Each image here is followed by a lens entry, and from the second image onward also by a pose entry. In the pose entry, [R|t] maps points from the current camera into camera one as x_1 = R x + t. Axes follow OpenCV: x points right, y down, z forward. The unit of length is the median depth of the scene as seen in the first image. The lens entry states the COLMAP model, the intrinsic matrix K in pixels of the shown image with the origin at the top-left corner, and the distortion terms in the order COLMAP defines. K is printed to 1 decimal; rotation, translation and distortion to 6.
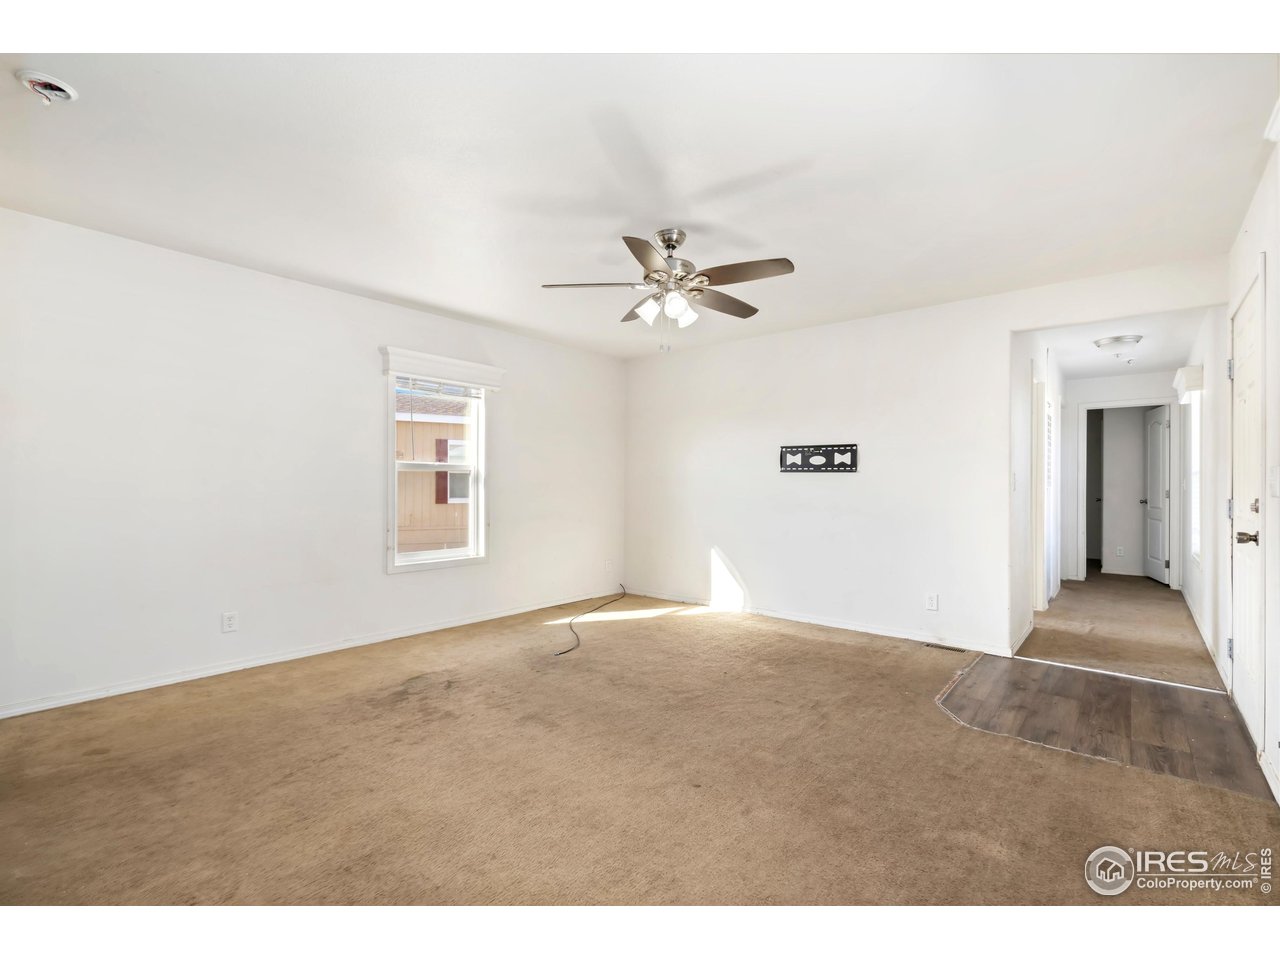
lens RADIAL K [[584.7, 0, 644.6], [0, 584.7, 480.8], [0, 0, 1]] dist [-0.002433, -0.000700]
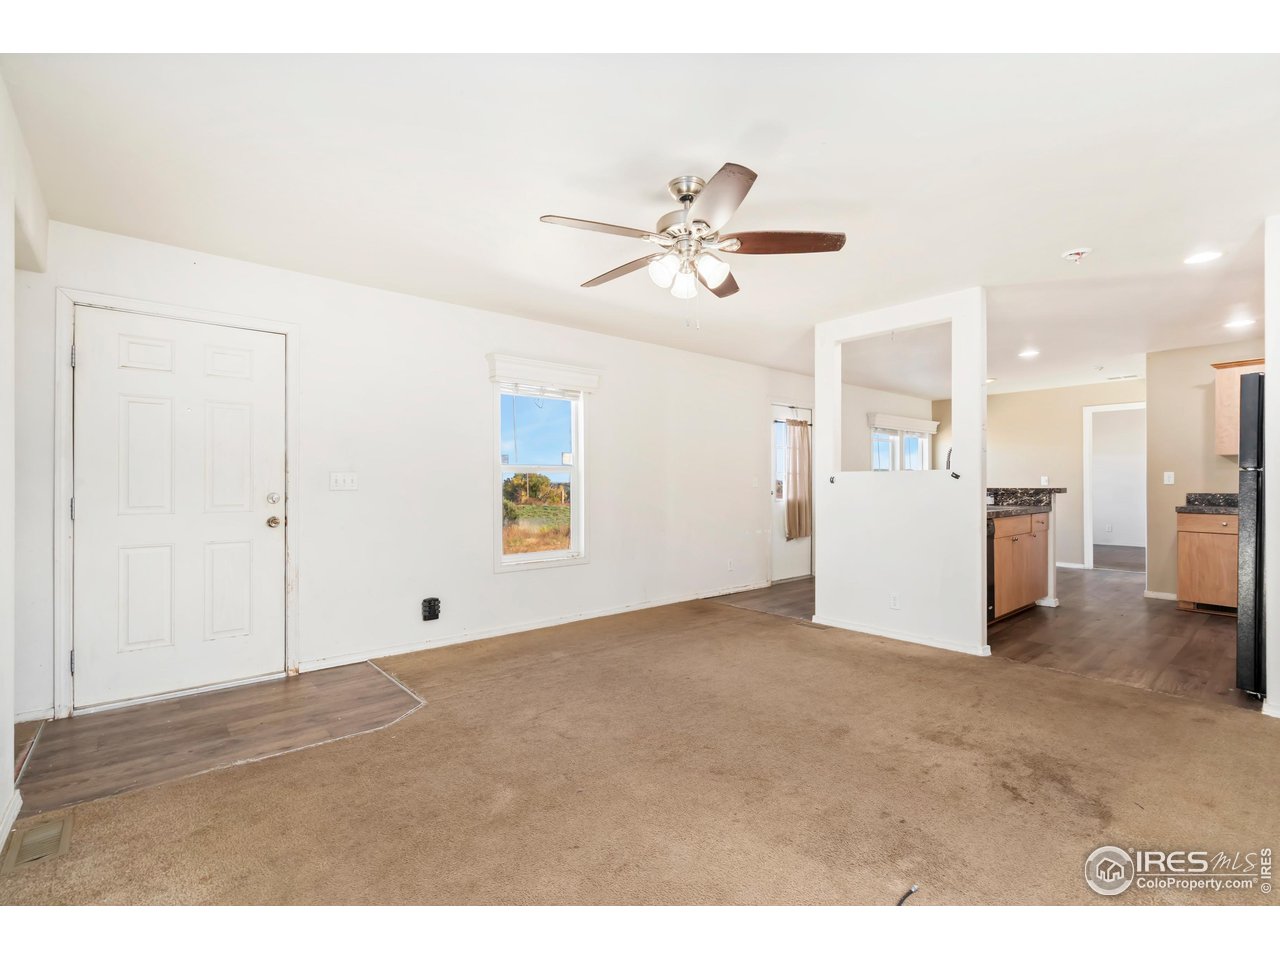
lens RADIAL K [[584.7, 0, 644.6], [0, 584.7, 480.8], [0, 0, 1]] dist [-0.002433, -0.000700]
pose [[-0.986810, -0.005643, 0.161784, -0.030520], [-0.007194, 0.999934, -0.009005, 0.008369], [-0.161722, -0.010050, -0.986785, 1.825632]]
